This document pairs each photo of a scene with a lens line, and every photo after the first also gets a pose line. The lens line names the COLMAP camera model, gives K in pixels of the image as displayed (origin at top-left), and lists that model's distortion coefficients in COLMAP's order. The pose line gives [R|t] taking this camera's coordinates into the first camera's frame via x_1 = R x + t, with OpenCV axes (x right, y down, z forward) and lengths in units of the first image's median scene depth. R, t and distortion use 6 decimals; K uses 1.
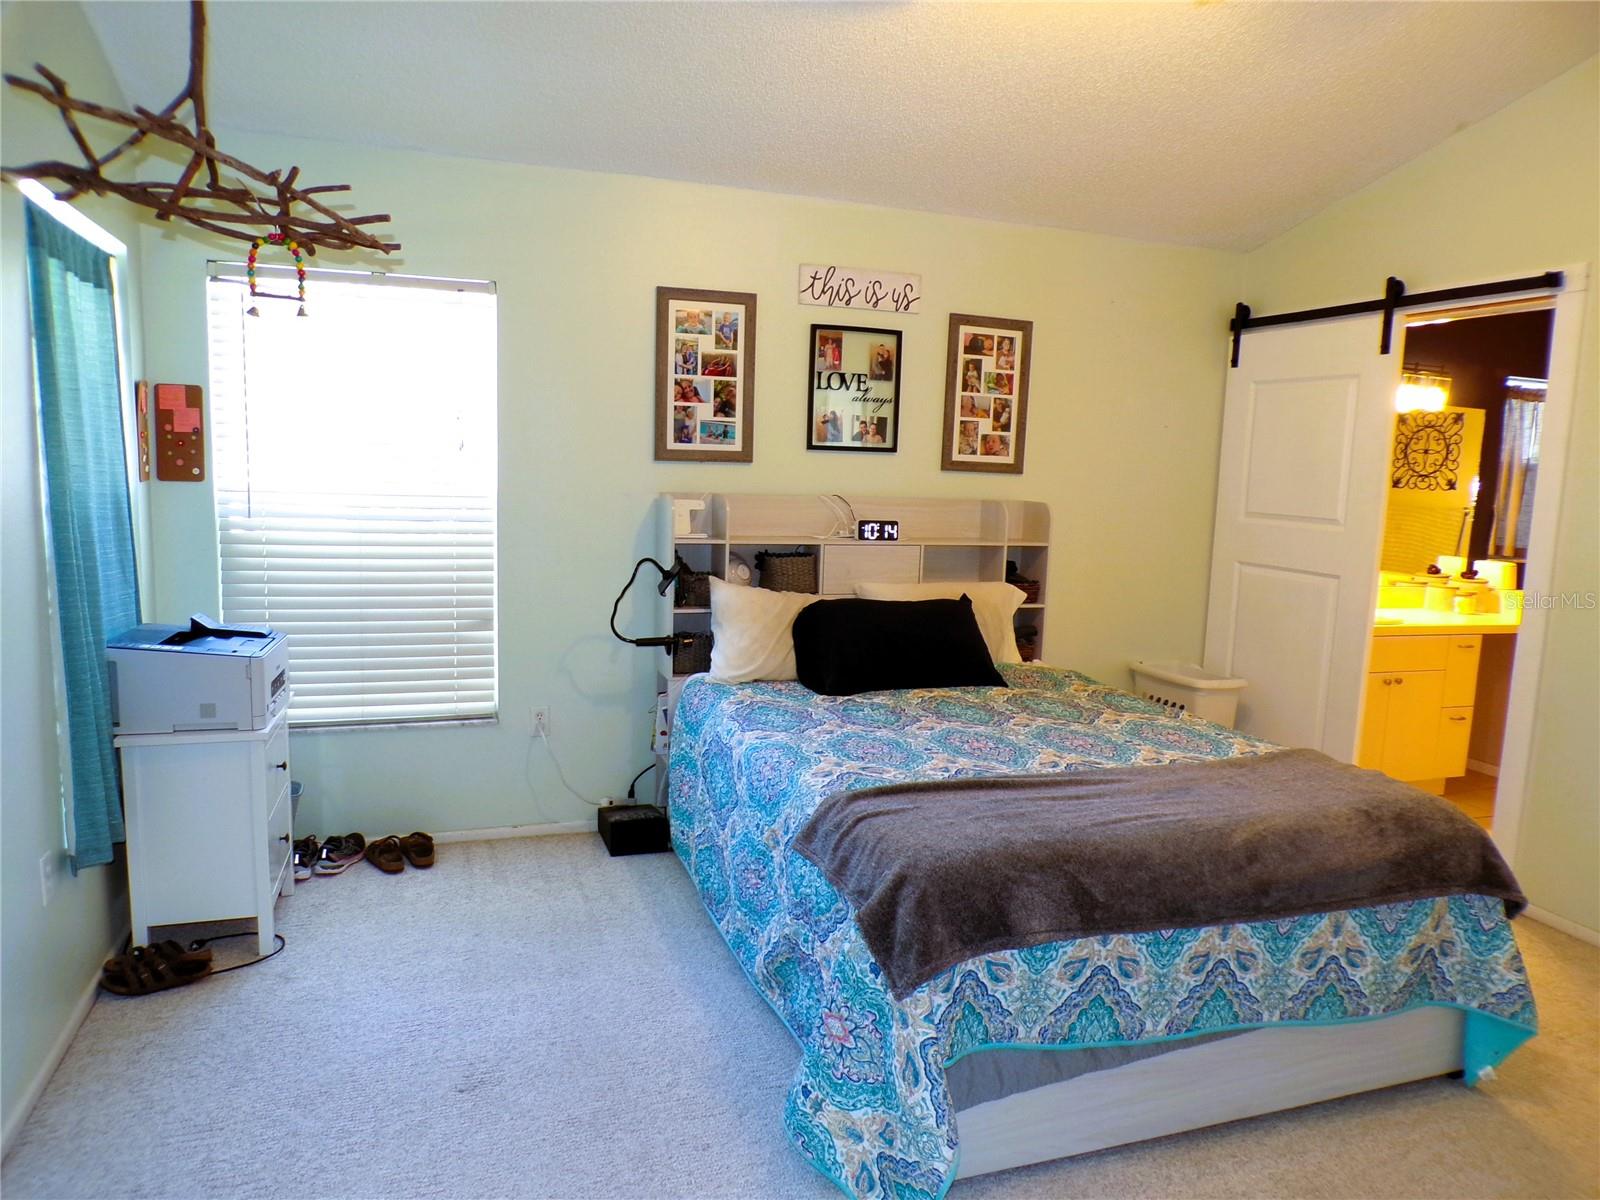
lens RADIAL K [[1087.7, 0, 800.0], [0, 1087.7, 600.0], [0, 0, 1]] dist [-0.047971, 0.023719]
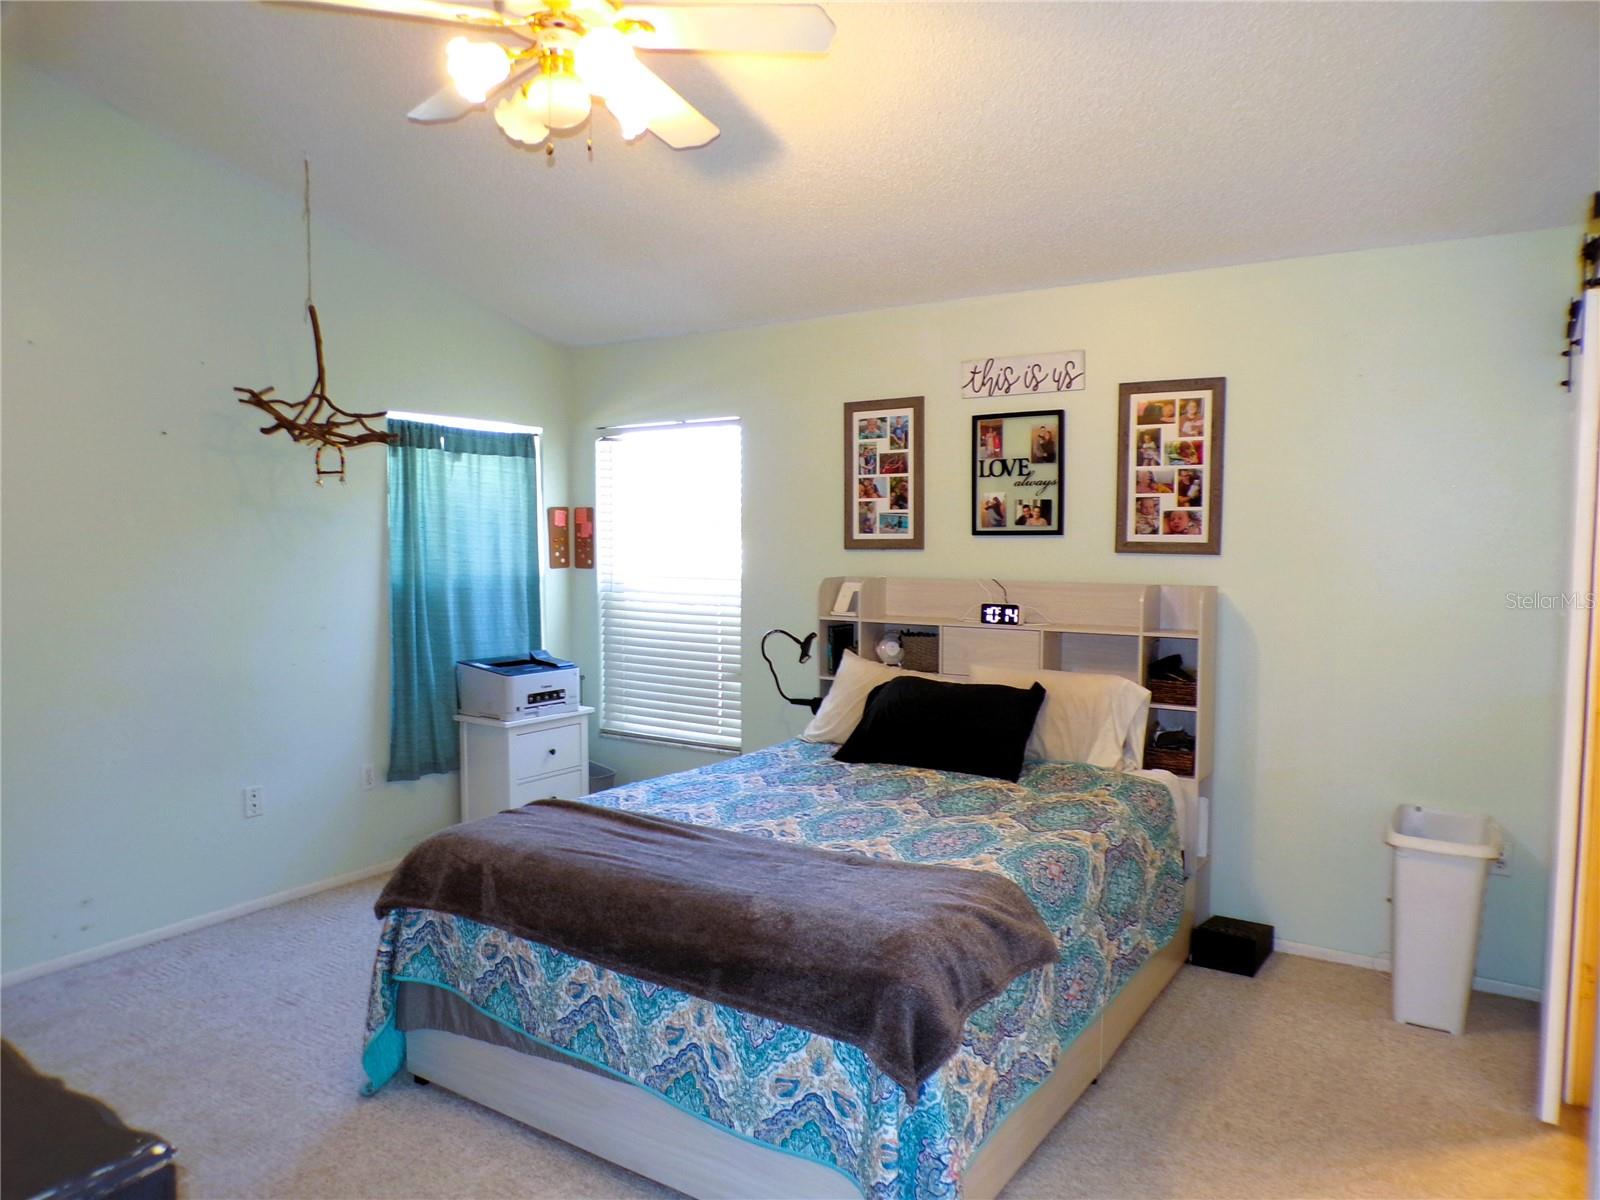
lens RADIAL K [[1087.7, 0, 800.0], [0, 1087.7, 600.0], [0, 0, 1]] dist [-0.047971, 0.023719]
pose [[0.604028, 0.014298, -0.796835, 0.739957], [-0.082207, 0.995623, -0.044451, -0.017517], [0.792712, 0.092355, 0.602560, 0.251843]]
